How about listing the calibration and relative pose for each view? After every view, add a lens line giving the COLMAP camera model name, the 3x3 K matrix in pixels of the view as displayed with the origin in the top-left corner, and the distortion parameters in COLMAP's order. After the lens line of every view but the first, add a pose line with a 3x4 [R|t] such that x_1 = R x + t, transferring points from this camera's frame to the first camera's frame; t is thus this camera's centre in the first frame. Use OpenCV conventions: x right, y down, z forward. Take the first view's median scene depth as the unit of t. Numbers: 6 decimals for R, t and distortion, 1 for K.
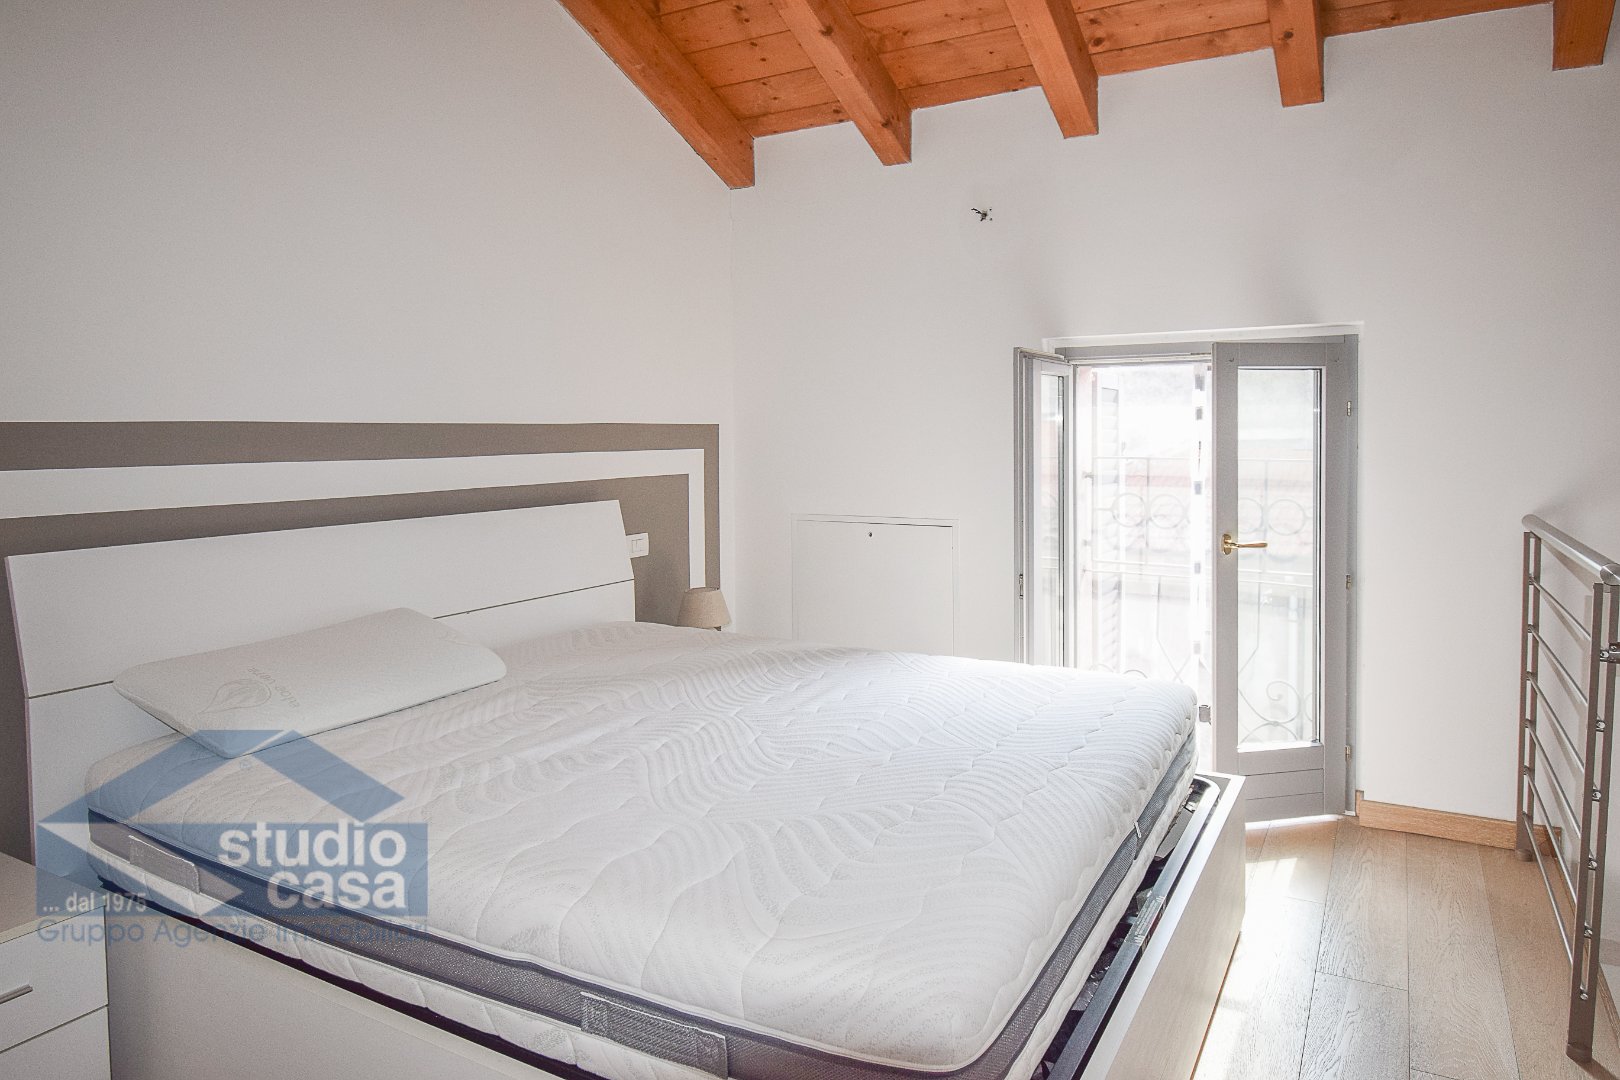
lens RADIAL K [[953.2, 0, 816.4], [0, 953.2, 501.5], [0, 0, 1]] dist [0.016386, -0.025678]
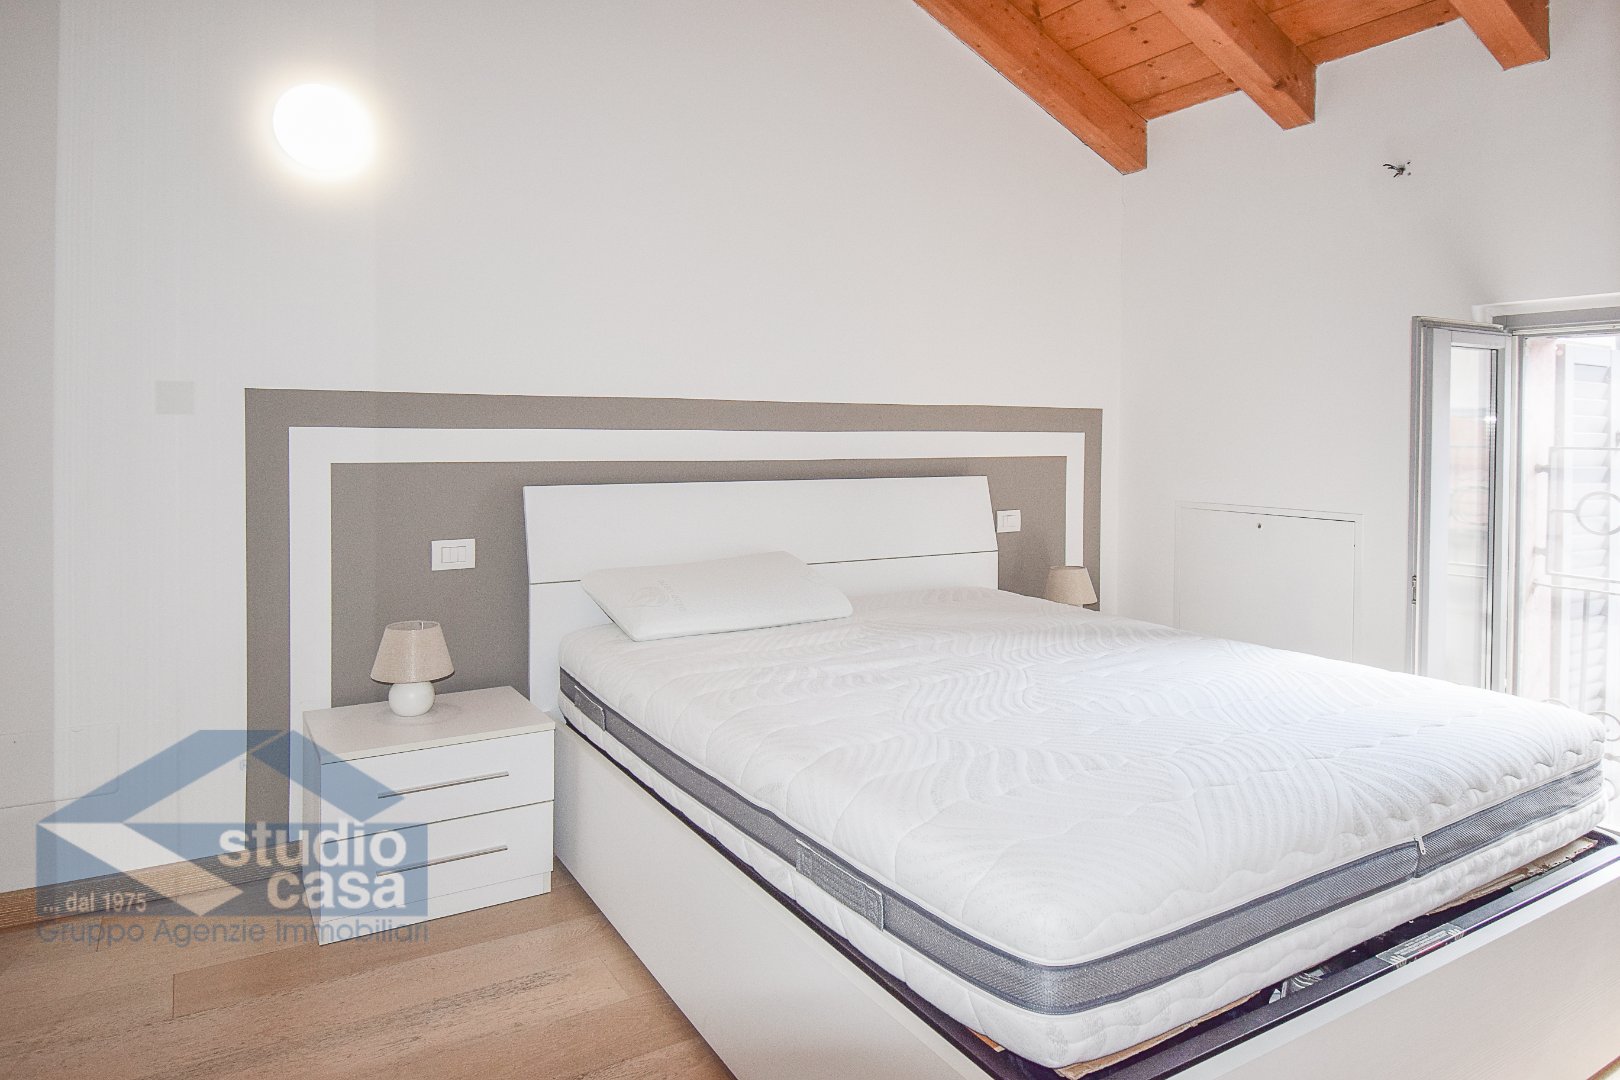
lens RADIAL K [[953.2, 0, 816.4], [0, 953.2, 501.5], [0, 0, 1]] dist [0.016386, -0.025678]
pose [[0.867057, 0.048199, -0.495872, 0.163949], [-0.049935, 0.998705, 0.009760, 0.026142], [0.495700, 0.016299, 0.868341, -0.033574]]
